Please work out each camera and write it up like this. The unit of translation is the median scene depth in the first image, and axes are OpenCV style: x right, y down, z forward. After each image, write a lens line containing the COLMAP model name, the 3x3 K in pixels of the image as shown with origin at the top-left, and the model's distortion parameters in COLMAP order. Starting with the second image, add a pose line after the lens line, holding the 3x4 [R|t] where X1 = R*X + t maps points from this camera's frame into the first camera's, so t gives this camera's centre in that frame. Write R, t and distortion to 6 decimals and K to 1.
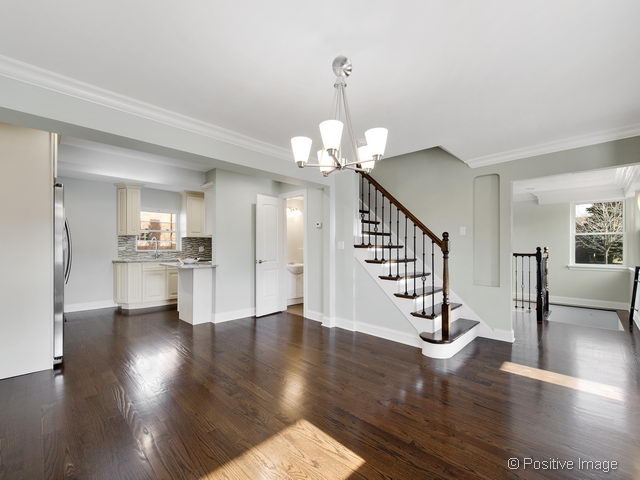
lens RADIAL K [[280.6, 0, 315.4], [0, 280.6, 244.8], [0, 0, 1]] dist [-0.000562, 0.000402]
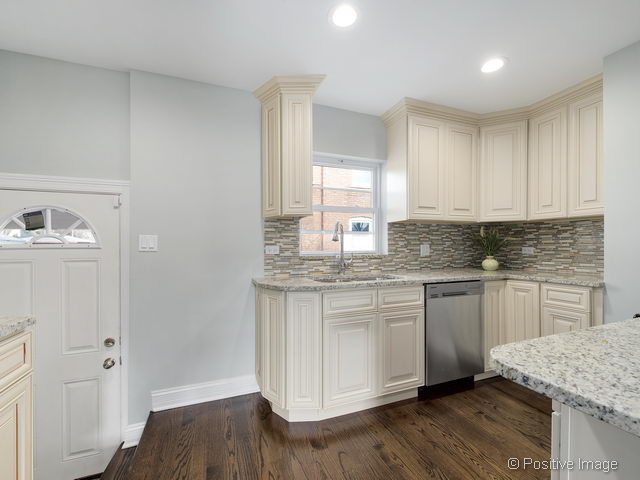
lens RADIAL K [[280.6, 0, 319.9], [0, 280.6, 242.0], [0, 0, 1]] dist [-0.000562, 0.000402]
pose [[0.912285, -0.005129, -0.409523, -0.452315], [0.006945, 0.999972, 0.002948, 0.001127], [0.409496, -0.005533, 0.912295, 0.645769]]
